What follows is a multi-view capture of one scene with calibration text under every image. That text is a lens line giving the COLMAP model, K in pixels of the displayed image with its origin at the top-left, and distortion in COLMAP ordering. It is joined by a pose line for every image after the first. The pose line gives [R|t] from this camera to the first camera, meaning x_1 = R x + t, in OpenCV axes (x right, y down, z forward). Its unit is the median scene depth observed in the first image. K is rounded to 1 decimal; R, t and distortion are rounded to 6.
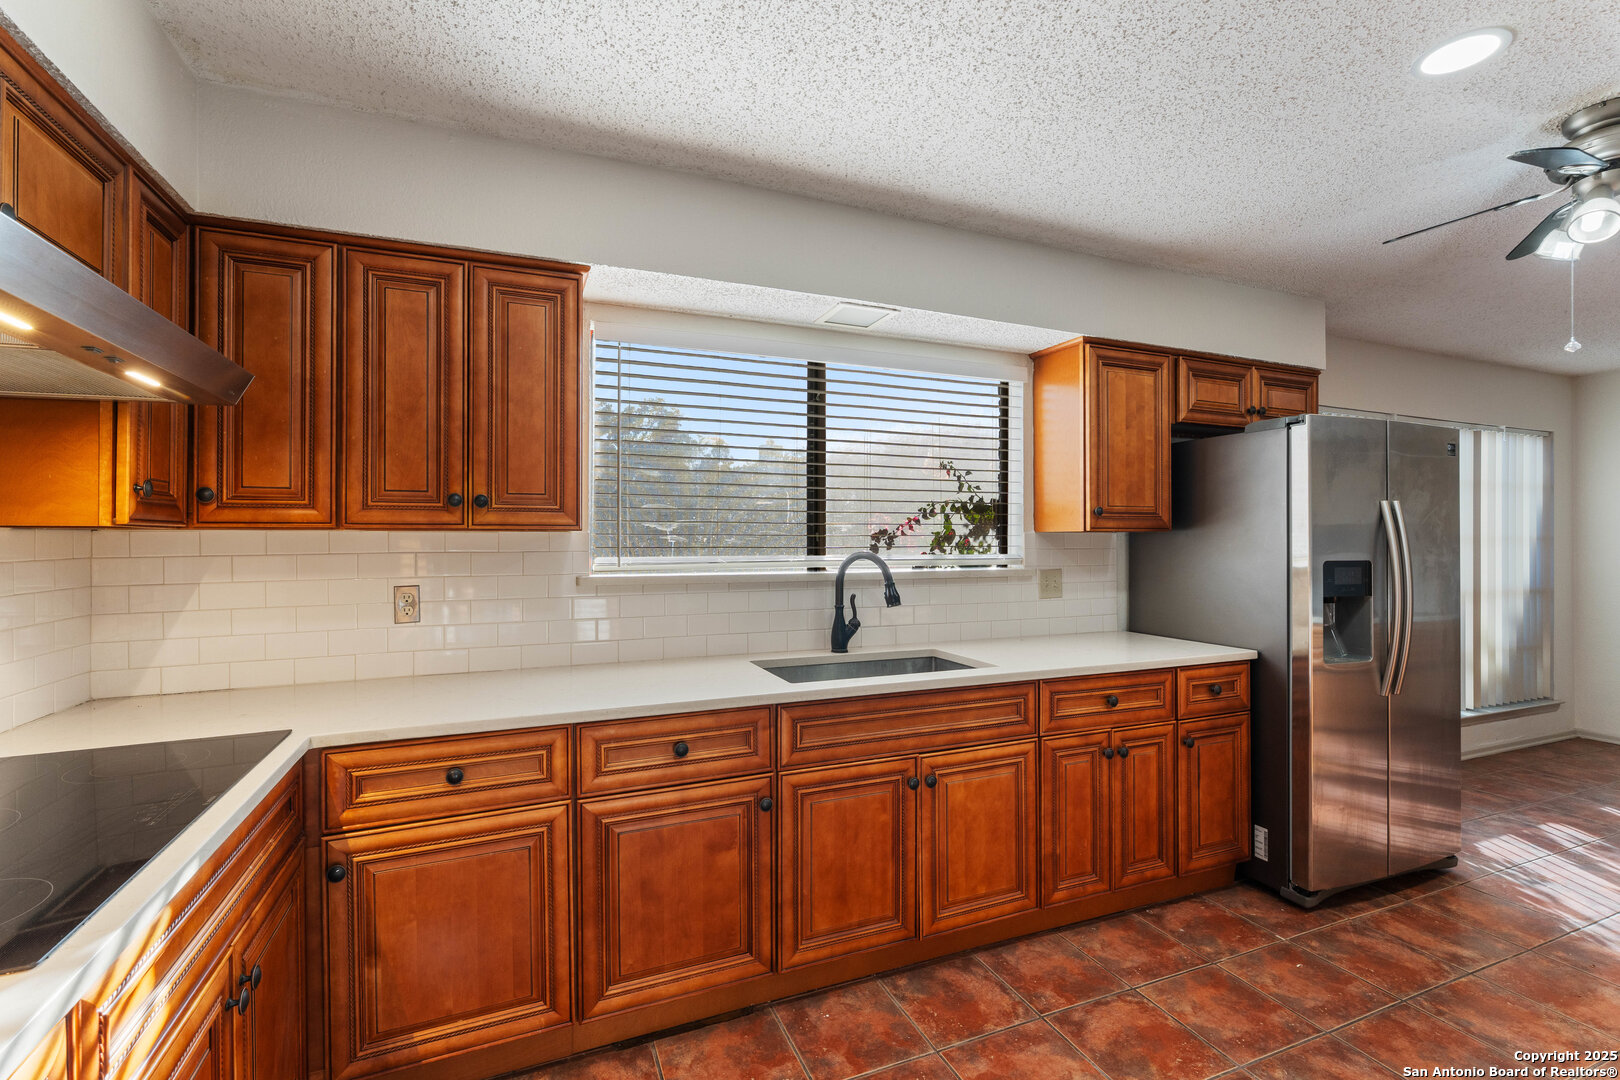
lens RADIAL K [[734.0, 0, 812.7], [0, 734.0, 540.4], [0, 0, 1]] dist [0.000928, 0.000040]
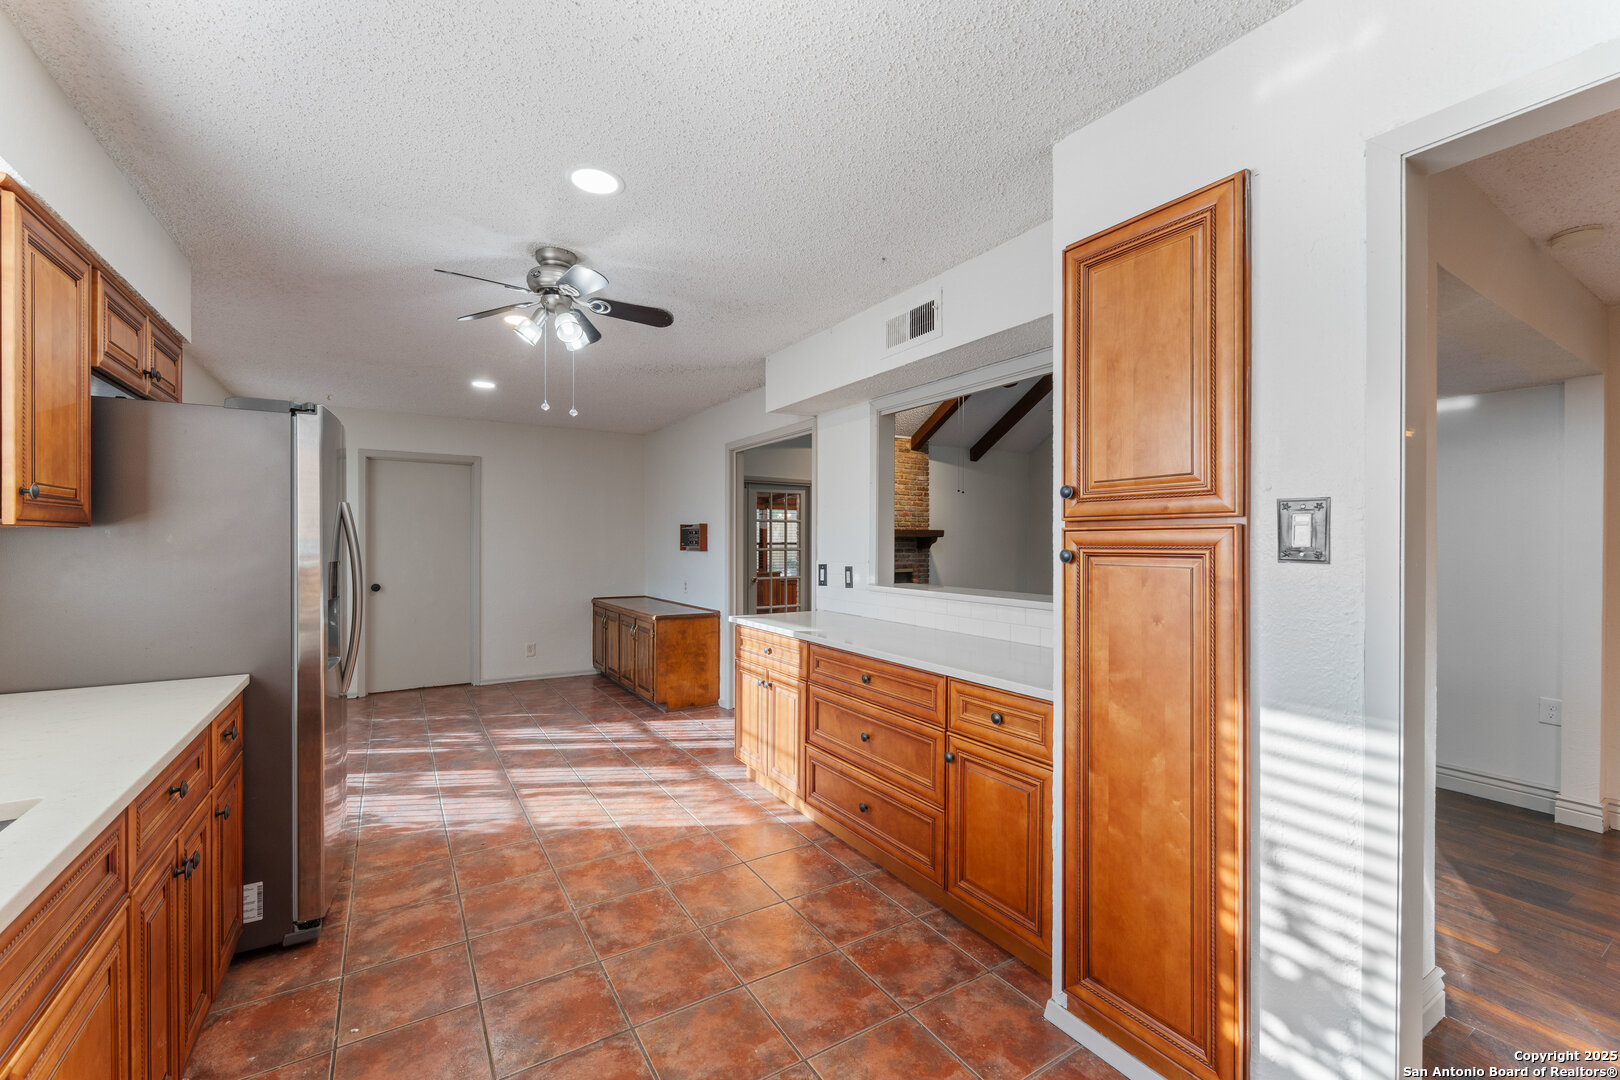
lens RADIAL K [[664.7, 0, 810.0], [0, 664.7, 540.0], [0, 0, 1]] dist [0.001214, 0.000248]
pose [[-0.176541, -0.002559, 0.984290, -0.260355], [-0.001348, 0.999996, 0.002358, -0.003812], [-0.984292, -0.000911, -0.176544, 0.538077]]
